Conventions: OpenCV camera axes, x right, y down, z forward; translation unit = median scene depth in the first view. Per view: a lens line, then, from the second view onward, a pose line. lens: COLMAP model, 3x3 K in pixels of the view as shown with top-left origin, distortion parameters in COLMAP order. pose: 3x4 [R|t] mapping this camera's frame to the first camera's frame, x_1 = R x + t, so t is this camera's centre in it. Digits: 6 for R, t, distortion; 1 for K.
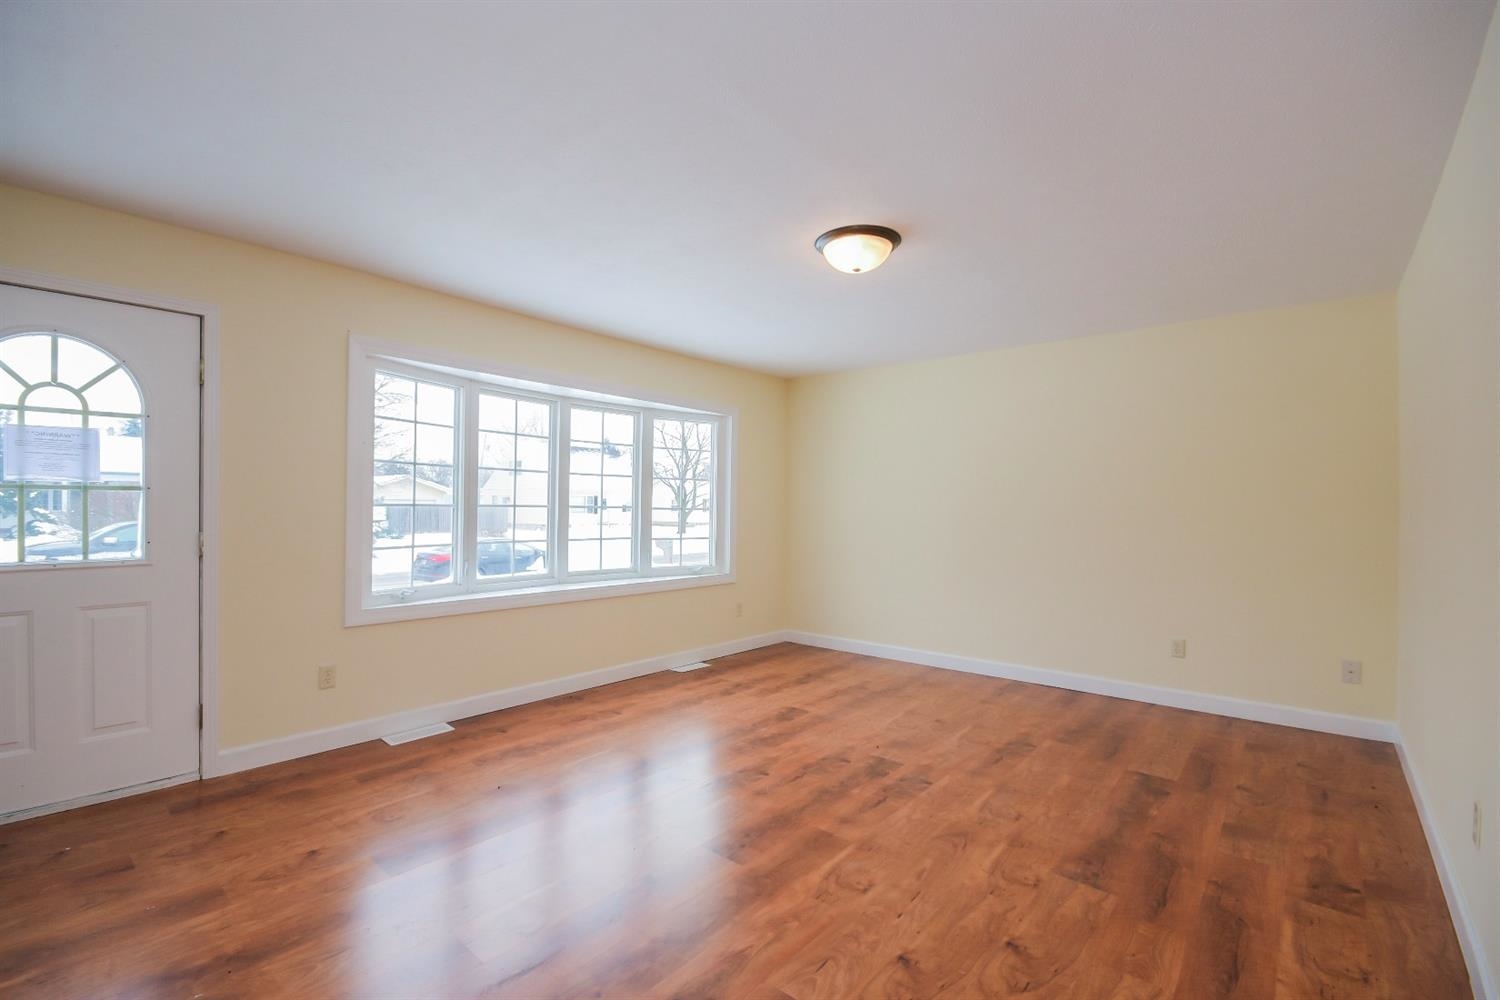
lens RADIAL K [[668.7, 0, 753.5], [0, 668.7, 499.1], [0, 0, 1]] dist [-0.000577, -0.001099]
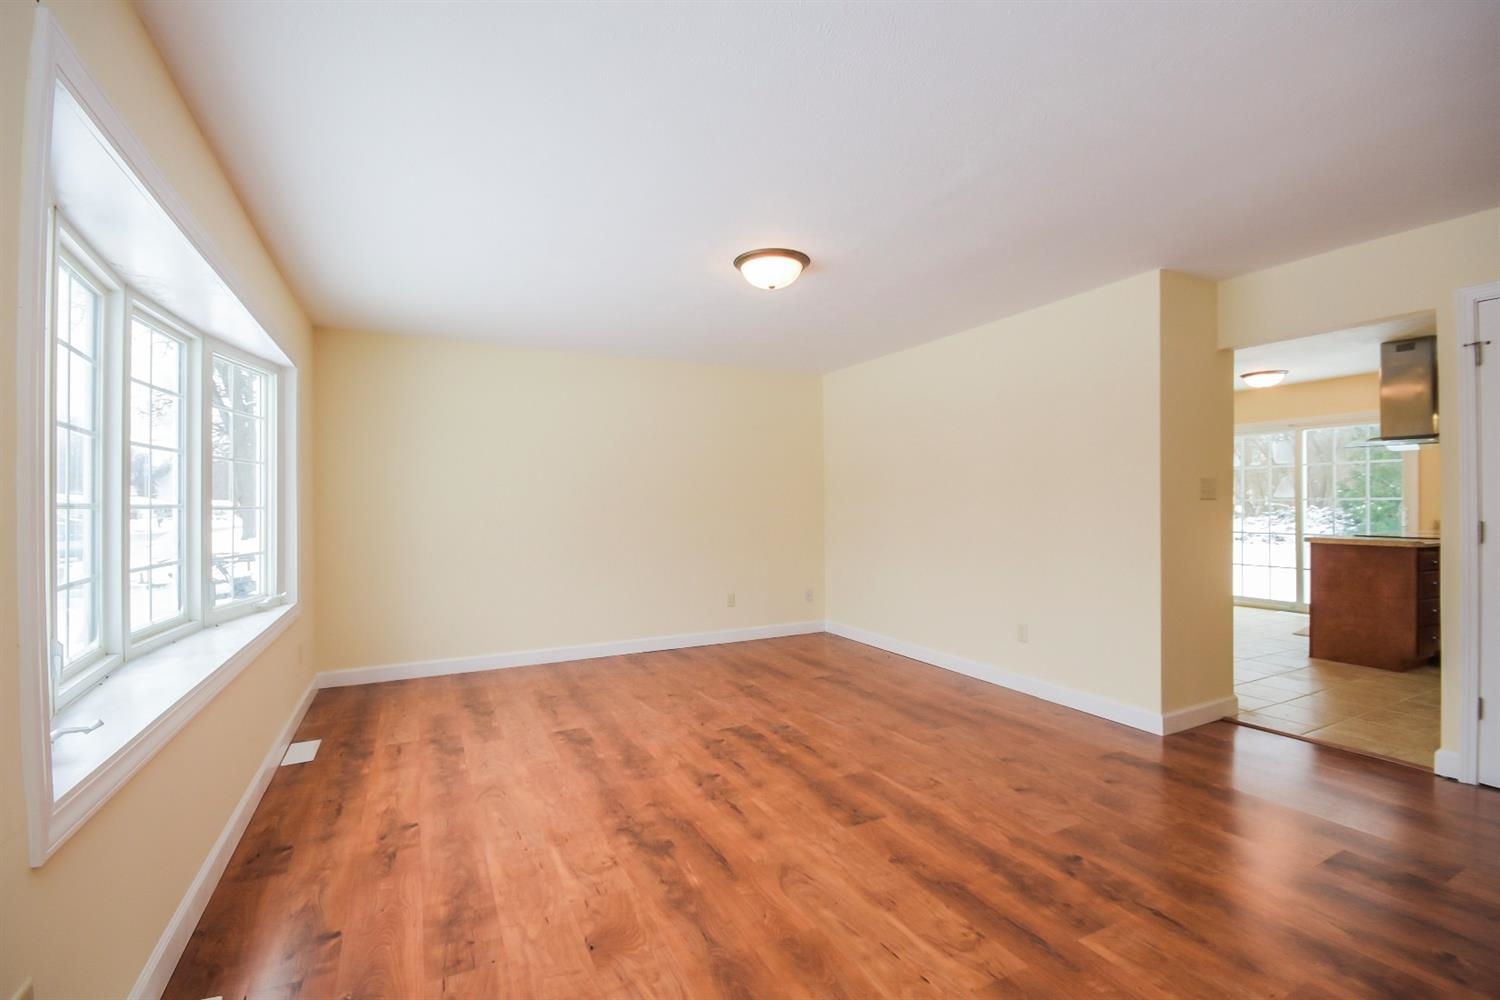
lens RADIAL K [[668.7, 0, 776.9], [0, 668.7, 498.8], [0, 0, 1]] dist [-0.000577, -0.001099]
pose [[0.359752, -0.003541, 0.933041, -0.703627], [-0.005155, 0.999970, 0.005782, 0.012279], [-0.933034, -0.006890, 0.359723, 0.493812]]
